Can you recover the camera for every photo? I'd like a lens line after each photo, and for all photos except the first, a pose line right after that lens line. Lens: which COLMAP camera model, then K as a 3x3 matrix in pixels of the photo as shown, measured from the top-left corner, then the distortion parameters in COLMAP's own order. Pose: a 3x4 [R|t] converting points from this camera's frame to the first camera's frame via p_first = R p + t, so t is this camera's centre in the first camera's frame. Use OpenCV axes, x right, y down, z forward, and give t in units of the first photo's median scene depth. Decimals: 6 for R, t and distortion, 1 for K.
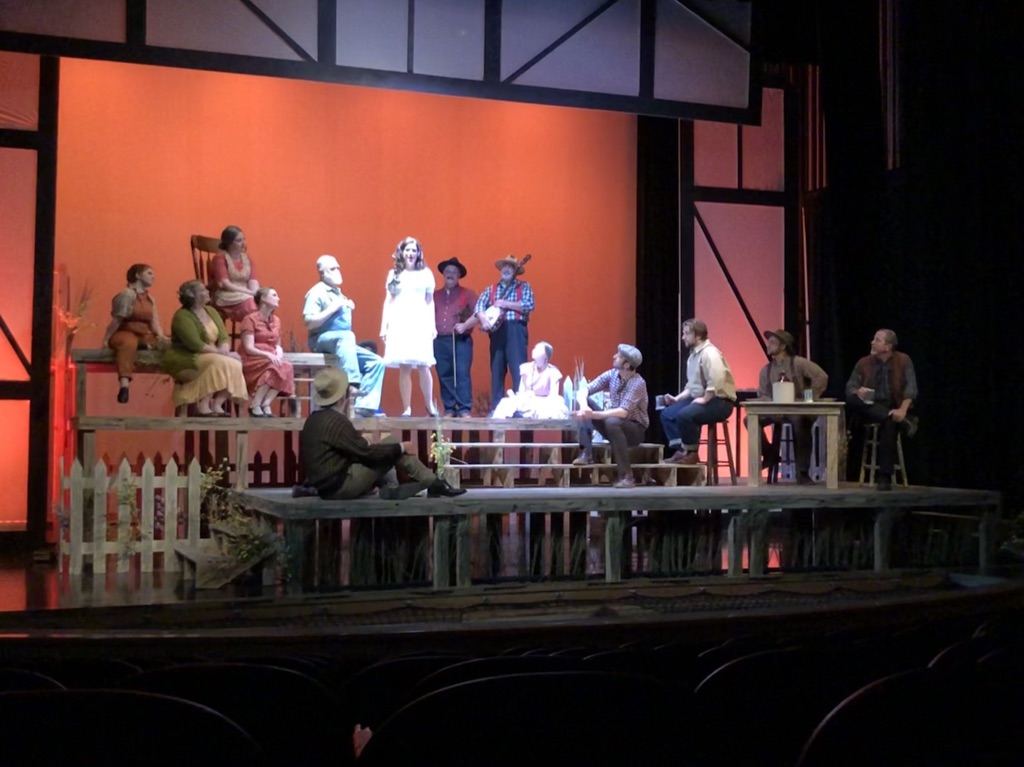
lens RADIAL K [[1309.4, 0, 508.0], [0, 1309.4, 355.8], [0, 0, 1]] dist [0.115783, 0.000000]
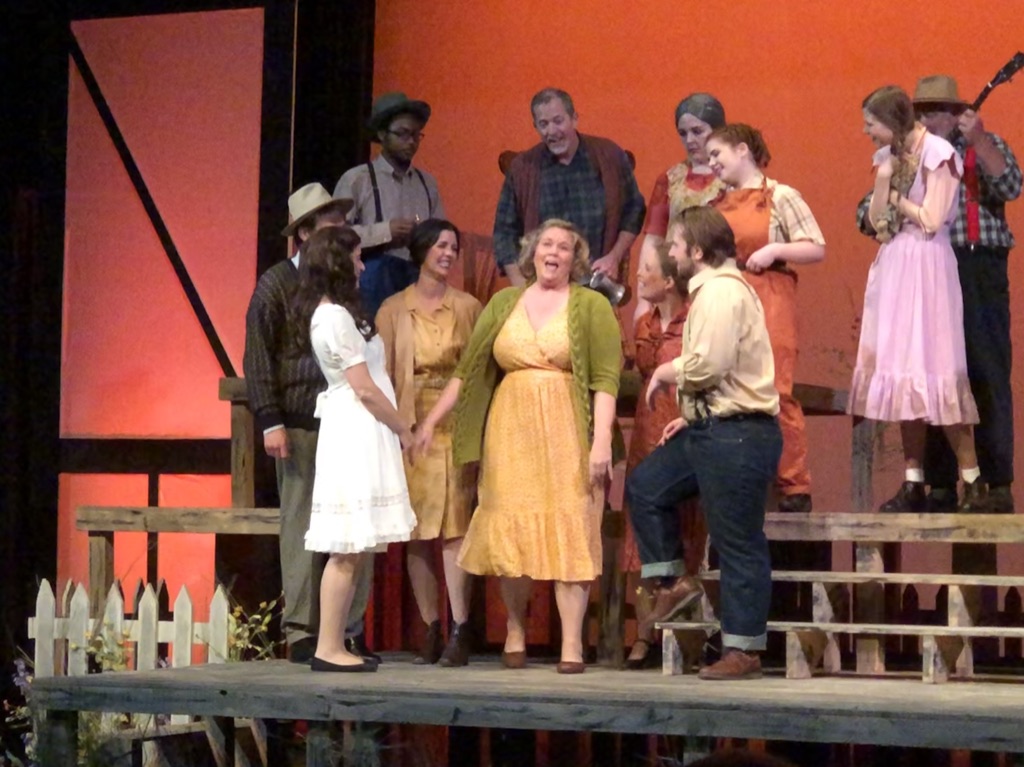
lens RADIAL K [[3000.5, 0, 495.8], [0, 3000.5, 321.7], [0, 0, 1]] dist [0.006554, 0.000000]
pose [[0.683770, -0.042737, -0.728445, 0.697107], [0.032236, 0.999078, -0.028356, 0.010983], [0.728985, -0.004093, 0.684518, 0.285485]]
